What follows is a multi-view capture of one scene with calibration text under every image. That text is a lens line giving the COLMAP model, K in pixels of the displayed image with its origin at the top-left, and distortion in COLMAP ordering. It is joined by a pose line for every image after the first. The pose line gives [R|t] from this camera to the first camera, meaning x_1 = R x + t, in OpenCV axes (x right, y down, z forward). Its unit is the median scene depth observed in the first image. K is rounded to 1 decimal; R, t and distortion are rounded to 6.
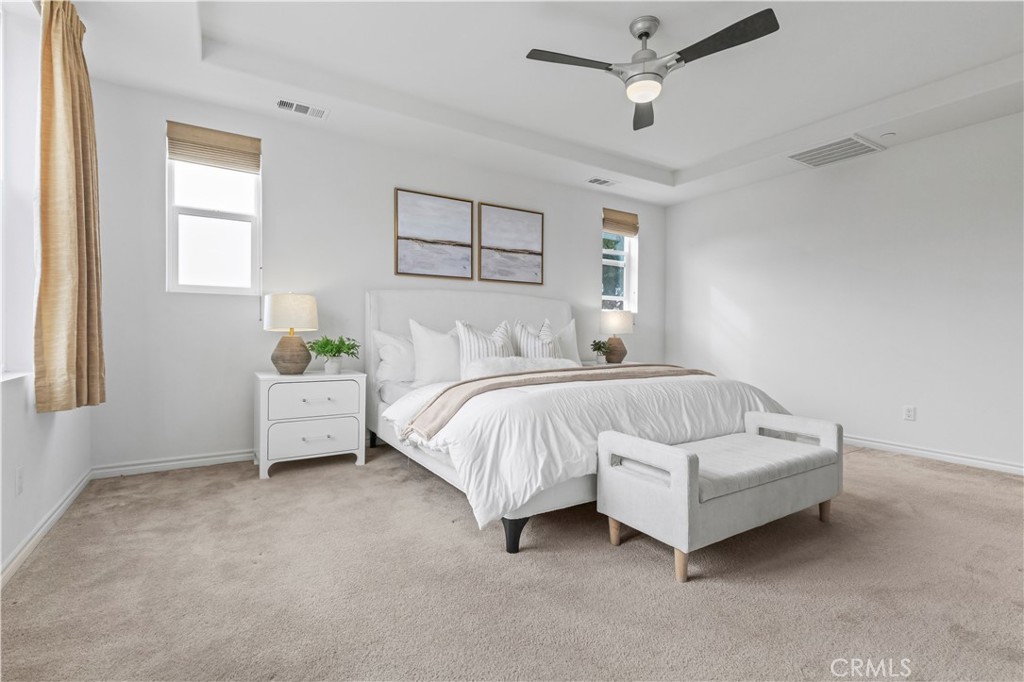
lens RADIAL K [[485.6, 0, 515.3], [0, 485.6, 337.7], [0, 0, 1]] dist [0.000729, -0.000098]
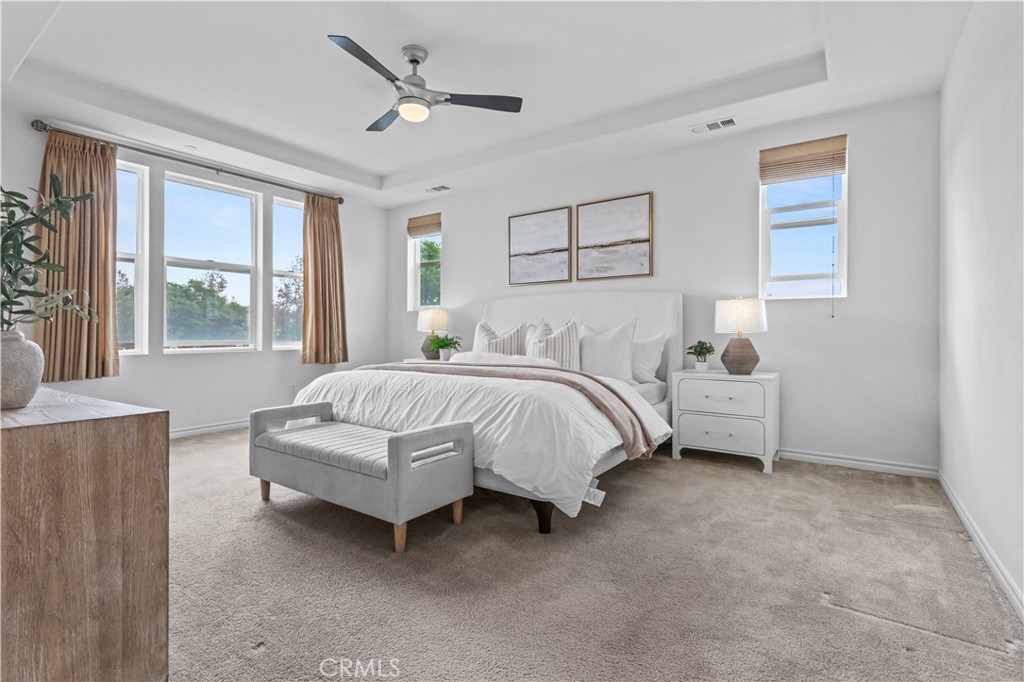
lens RADIAL K [[470.5, 0, 512.0], [0, 470.5, 341.0], [0, 0, 1]] dist [-0.039177, 0.000070]
pose [[0.377972, 0.008966, -0.925774, 0.790206], [-0.008180, 0.999946, 0.006345, 0.003280], [0.925781, 0.005175, 0.378025, 0.498088]]
